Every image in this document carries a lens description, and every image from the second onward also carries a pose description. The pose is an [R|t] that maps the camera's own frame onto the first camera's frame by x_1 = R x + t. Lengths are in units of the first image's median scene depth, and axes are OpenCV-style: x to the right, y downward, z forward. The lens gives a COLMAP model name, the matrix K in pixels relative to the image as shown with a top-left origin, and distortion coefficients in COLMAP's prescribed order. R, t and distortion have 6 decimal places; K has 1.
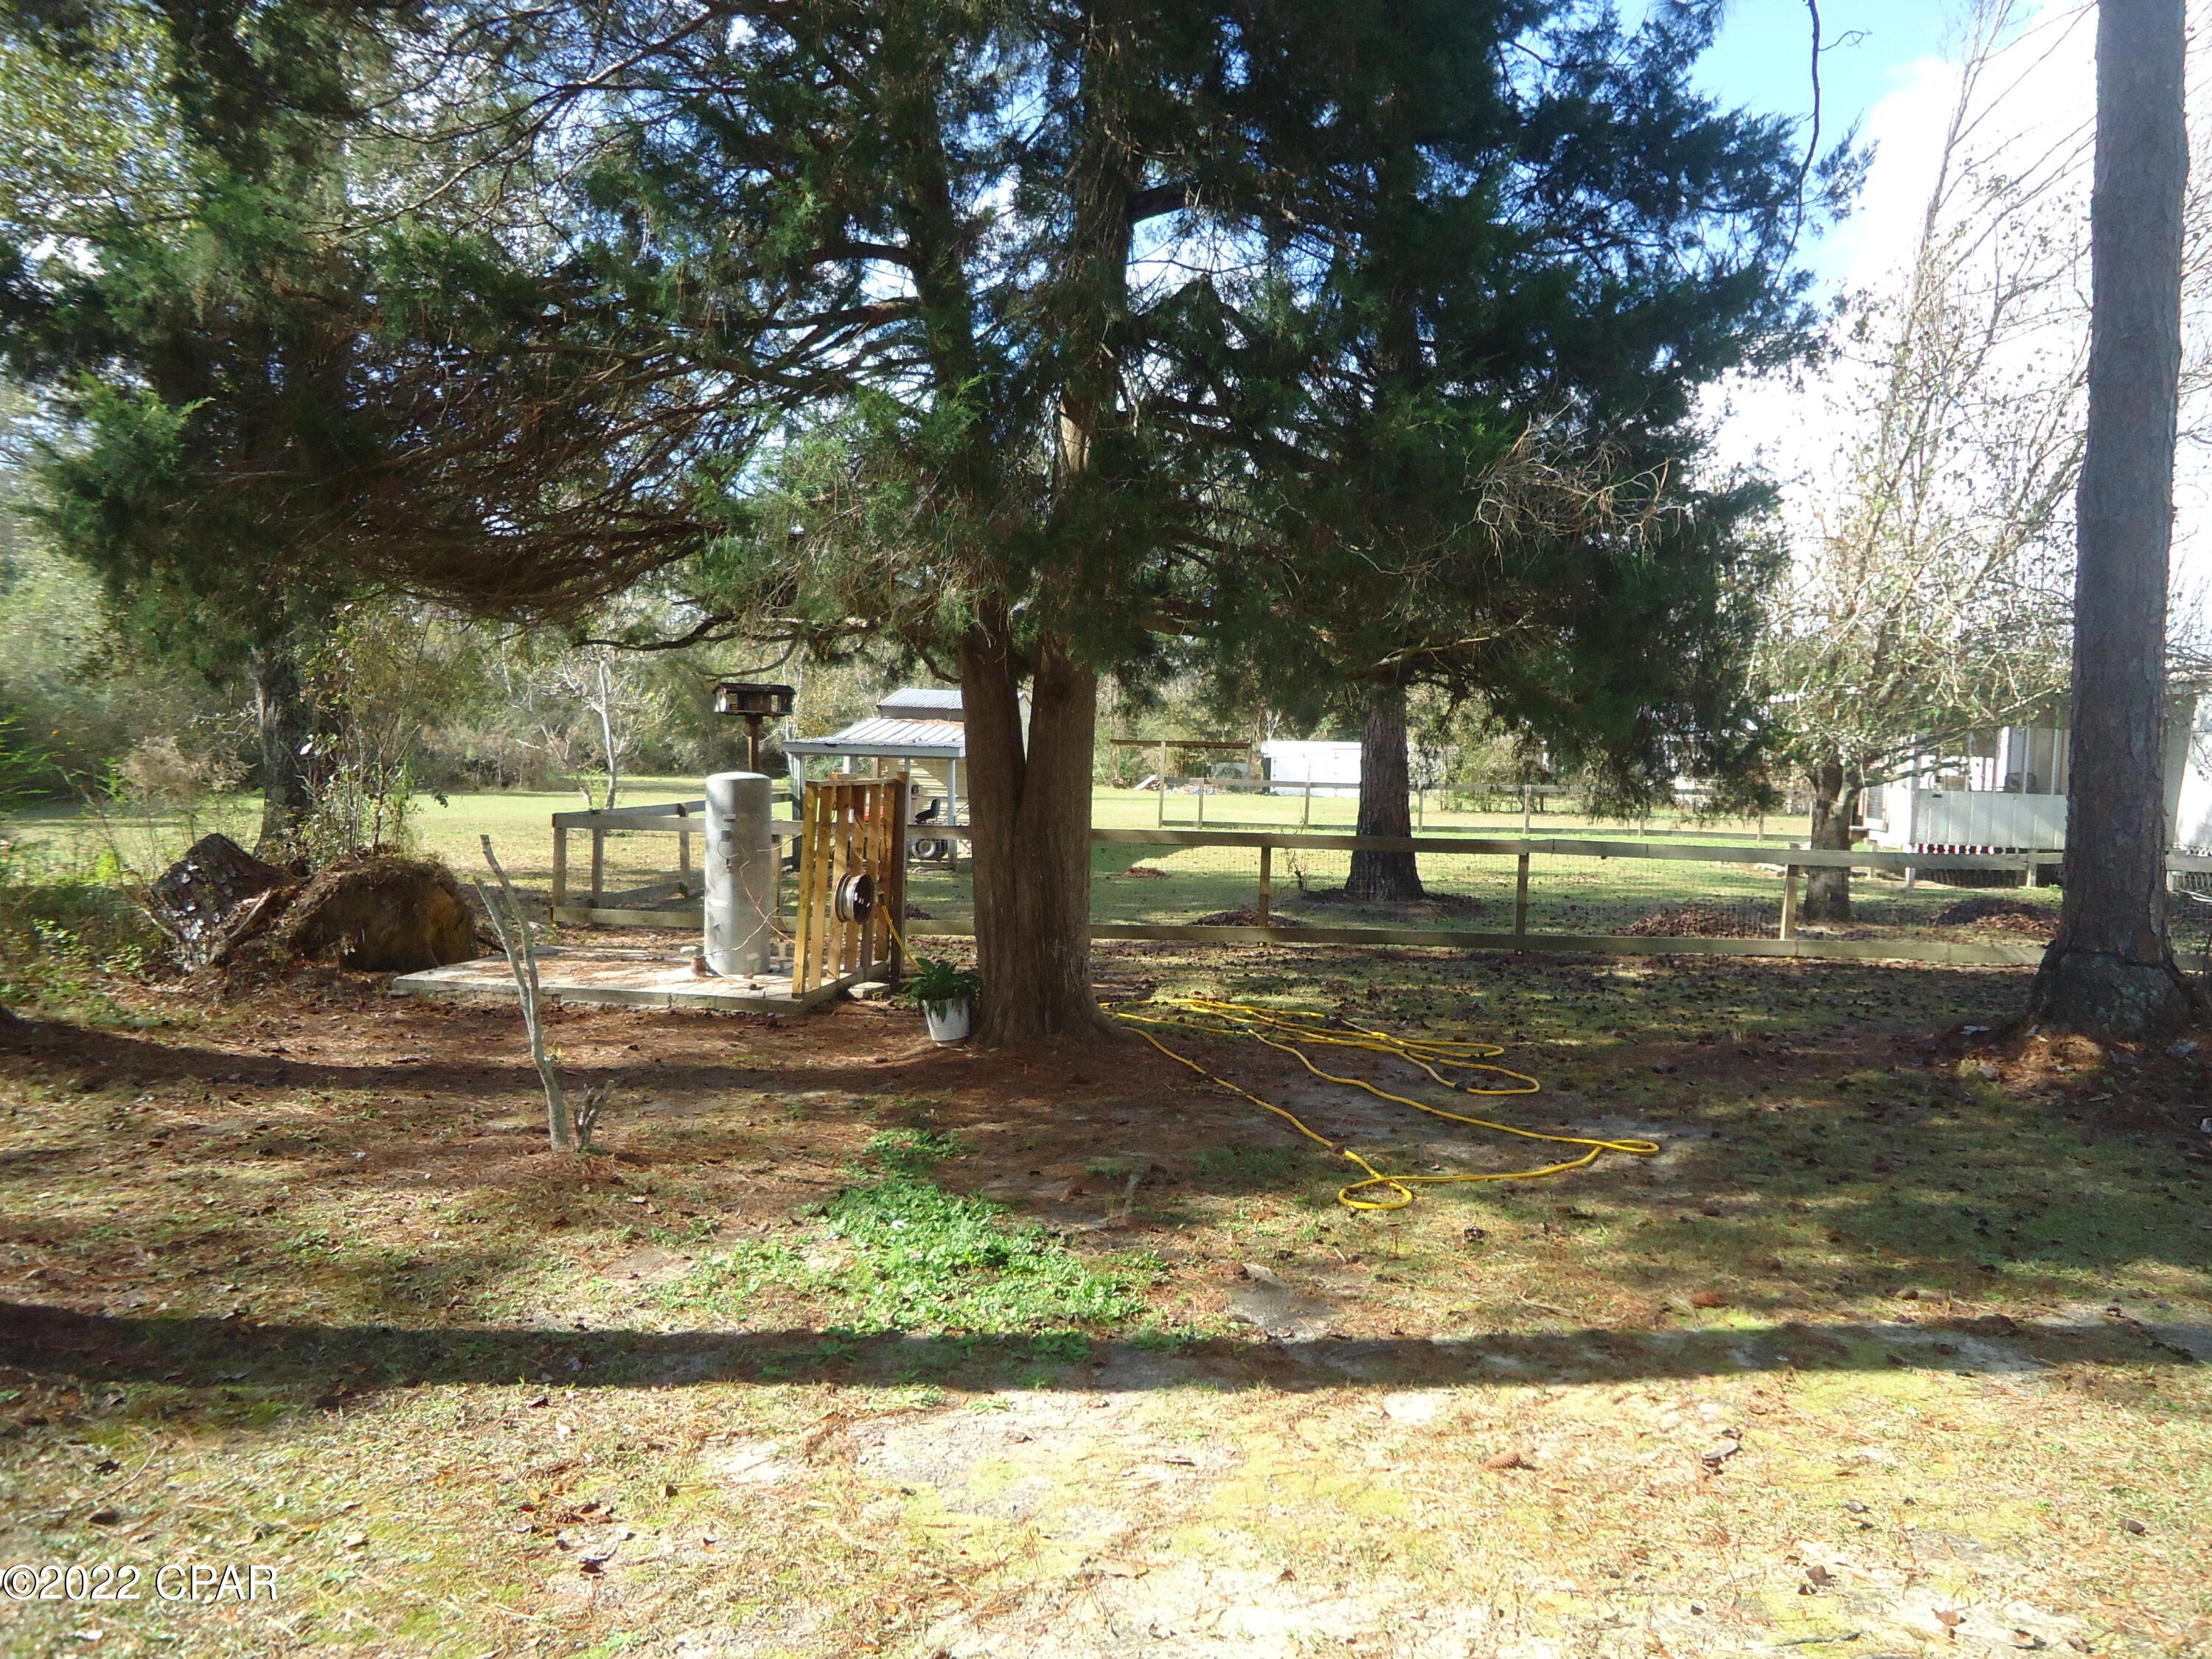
lens RADIAL K [[1632.2, 0, 1106.8], [0, 1632.2, 829.2], [0, 0, 1]] dist [-0.004358, 0.006284]
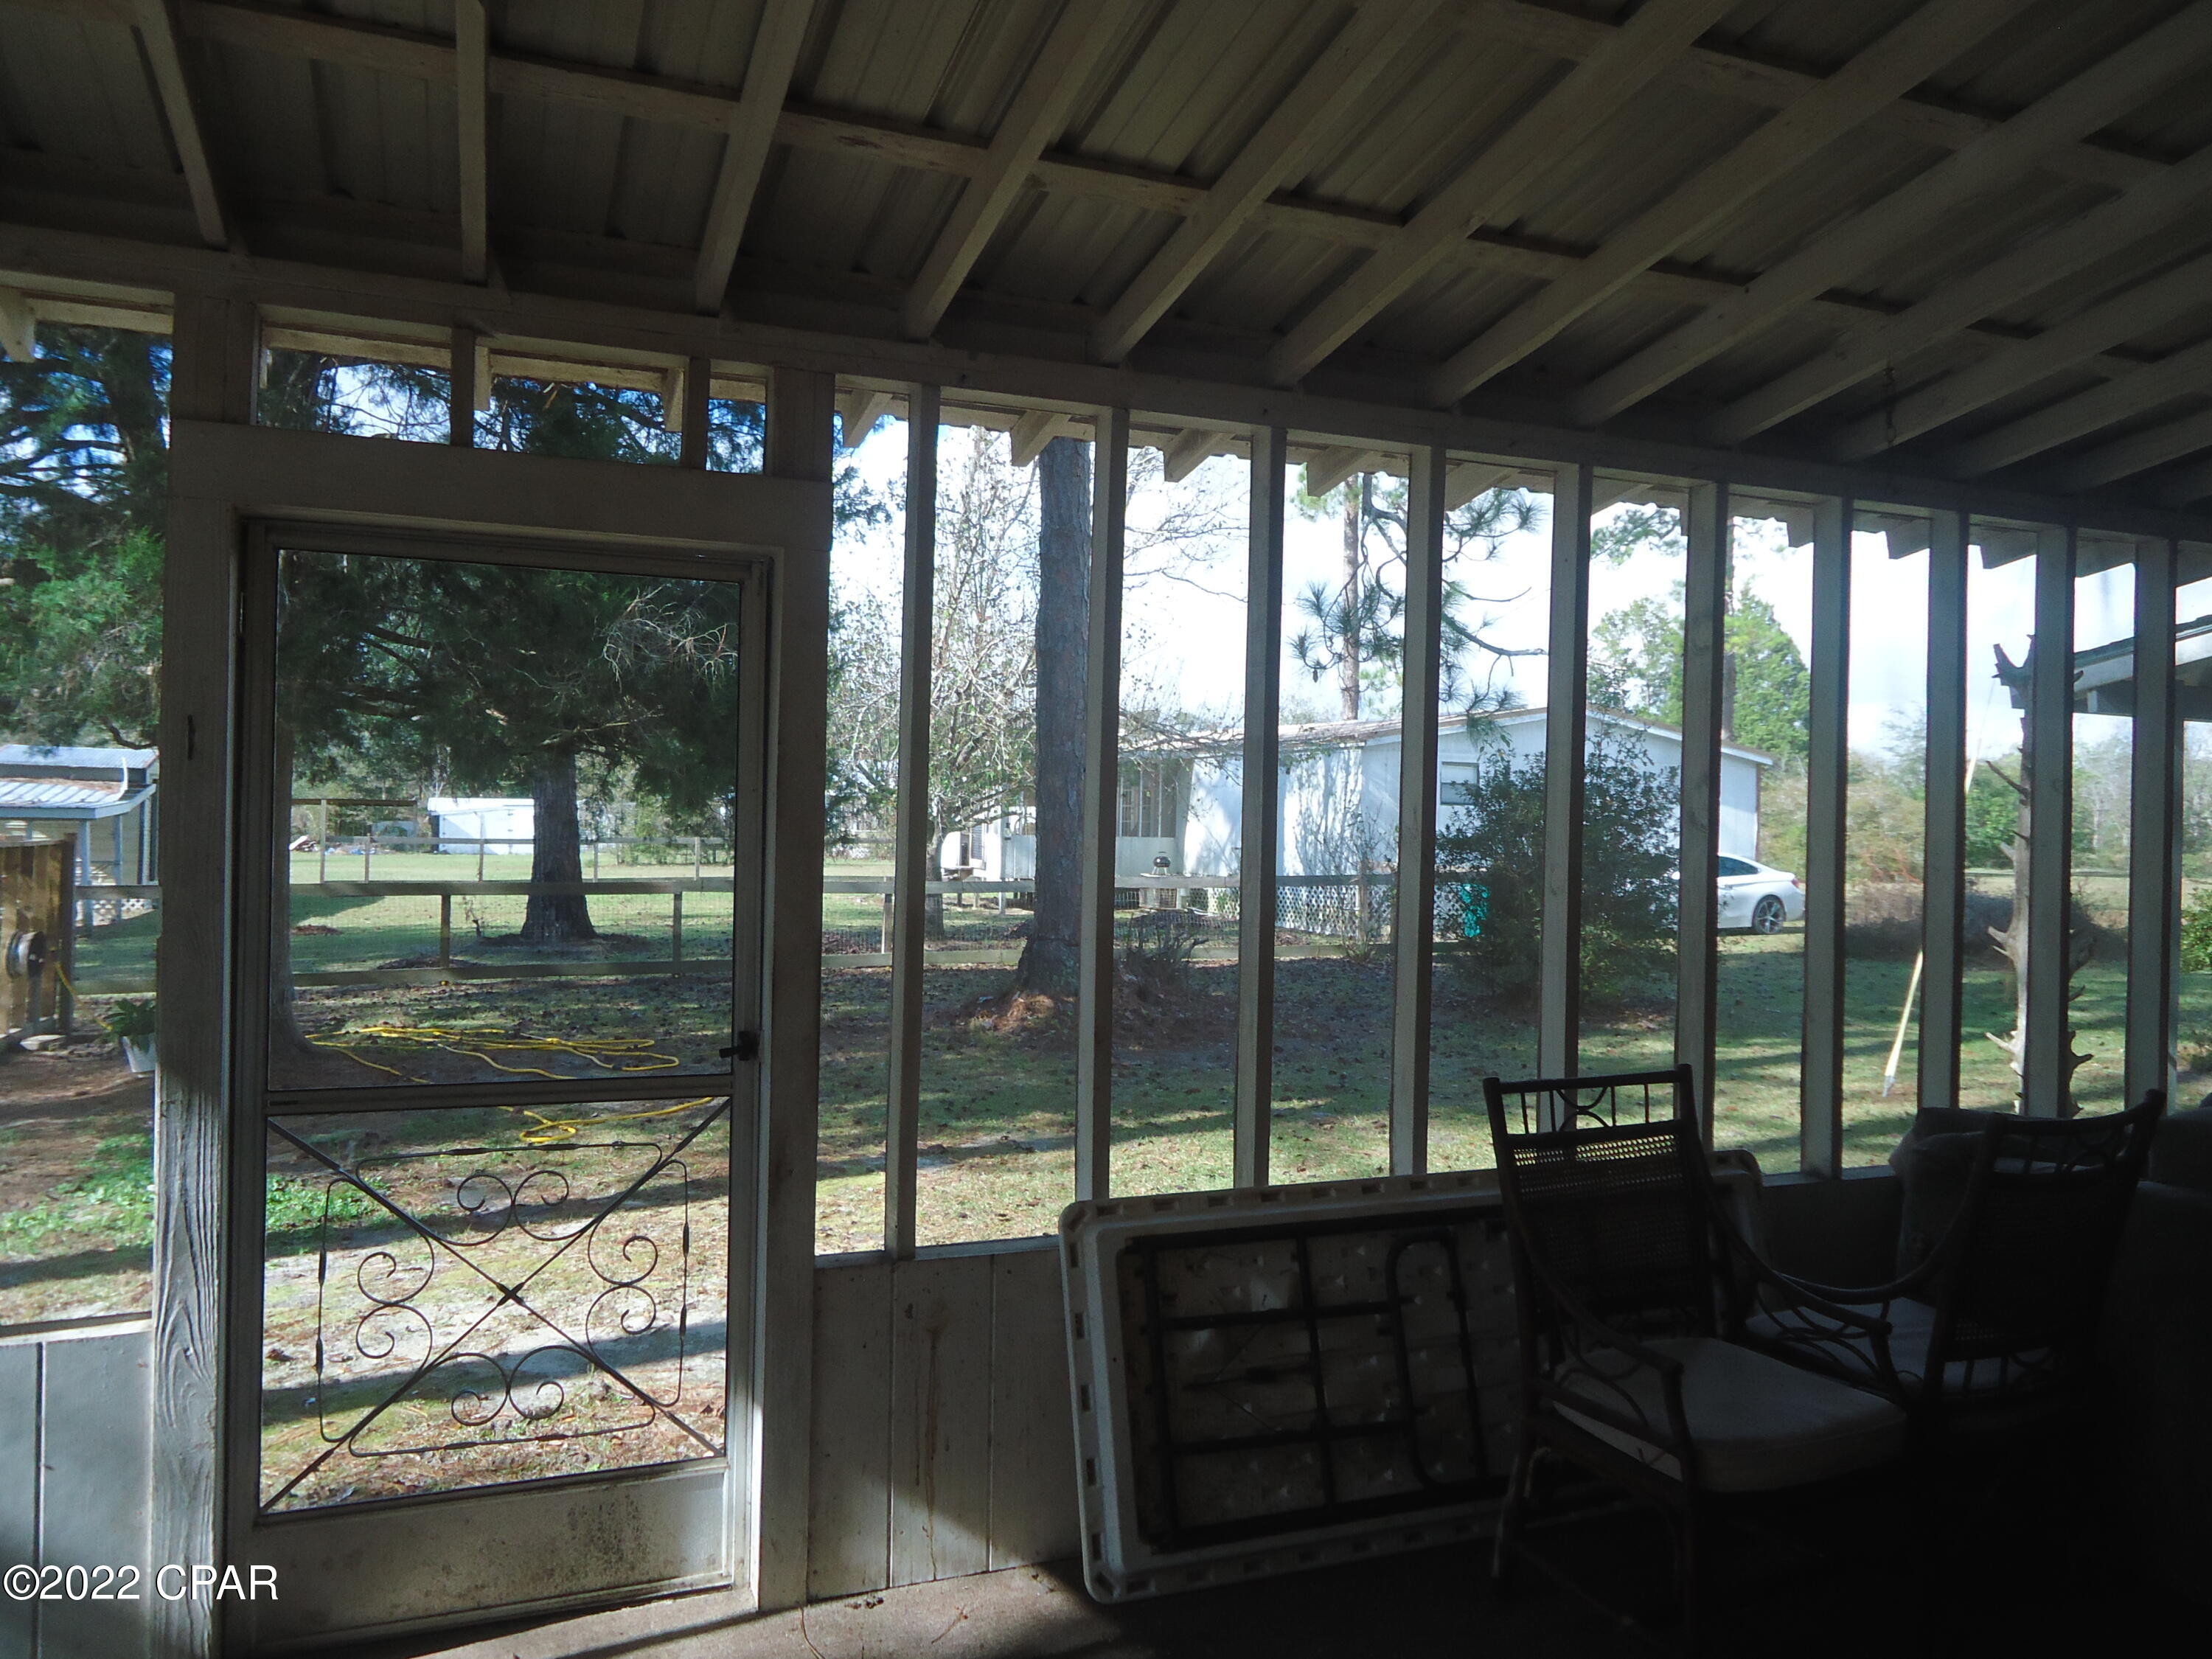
lens RADIAL K [[1632.2, 0, 1106.8], [0, 1632.2, 829.2], [0, 0, 1]] dist [-0.004358, 0.006284]
pose [[0.882153, -0.016406, 0.470678, -0.032961], [0.032096, 0.999164, -0.025328, 0.010173], [-0.469869, 0.037450, 0.881942, -0.233004]]
